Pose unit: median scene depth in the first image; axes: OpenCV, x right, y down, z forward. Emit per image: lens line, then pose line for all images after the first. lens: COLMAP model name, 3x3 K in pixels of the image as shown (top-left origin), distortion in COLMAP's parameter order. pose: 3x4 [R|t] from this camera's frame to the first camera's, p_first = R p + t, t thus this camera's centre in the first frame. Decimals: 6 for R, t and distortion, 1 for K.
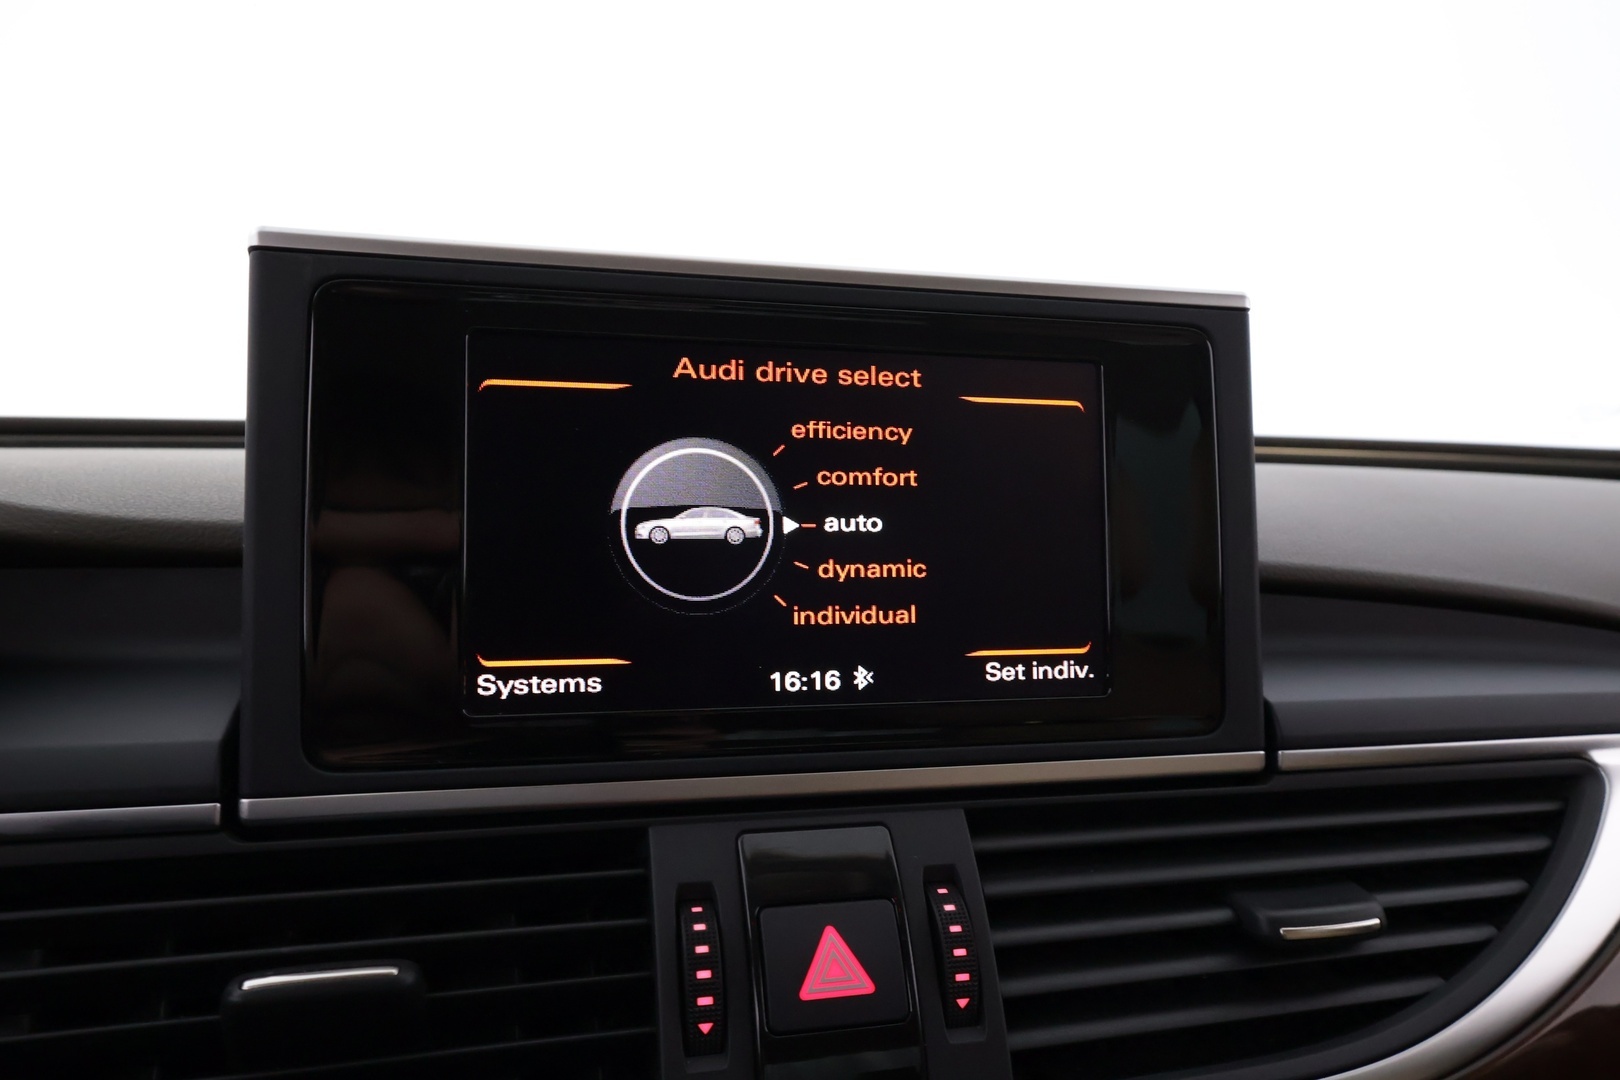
lens RADIAL K [[1169.9, 0, 810.0], [0, 1169.9, 540.0], [0, 0, 1]] dist [0.001185, 0.003519]
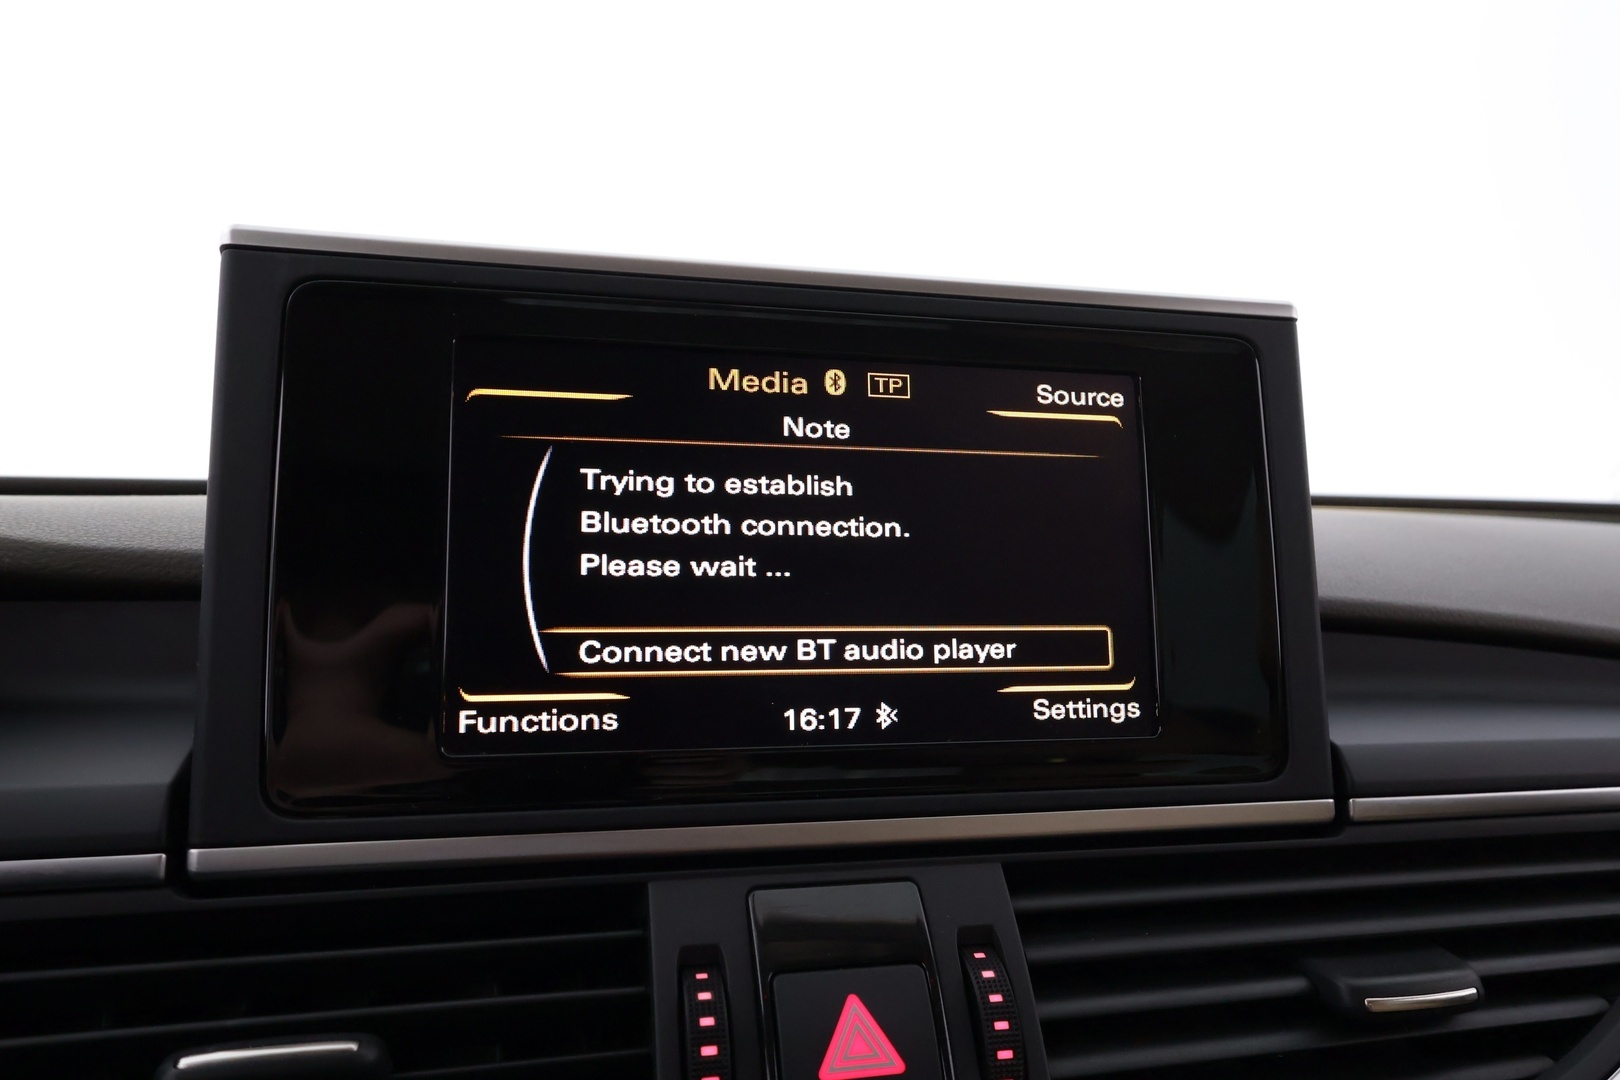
lens RADIAL K [[1169.9, 0, 810.0], [0, 1169.9, 540.0], [0, 0, 1]] dist [0.001185, 0.003519]
pose [[0.999877, -0.008069, -0.013473, -0.000489], [0.007032, 0.997134, -0.075325, 0.051027], [0.014042, 0.075221, 0.997068, 0.090149]]
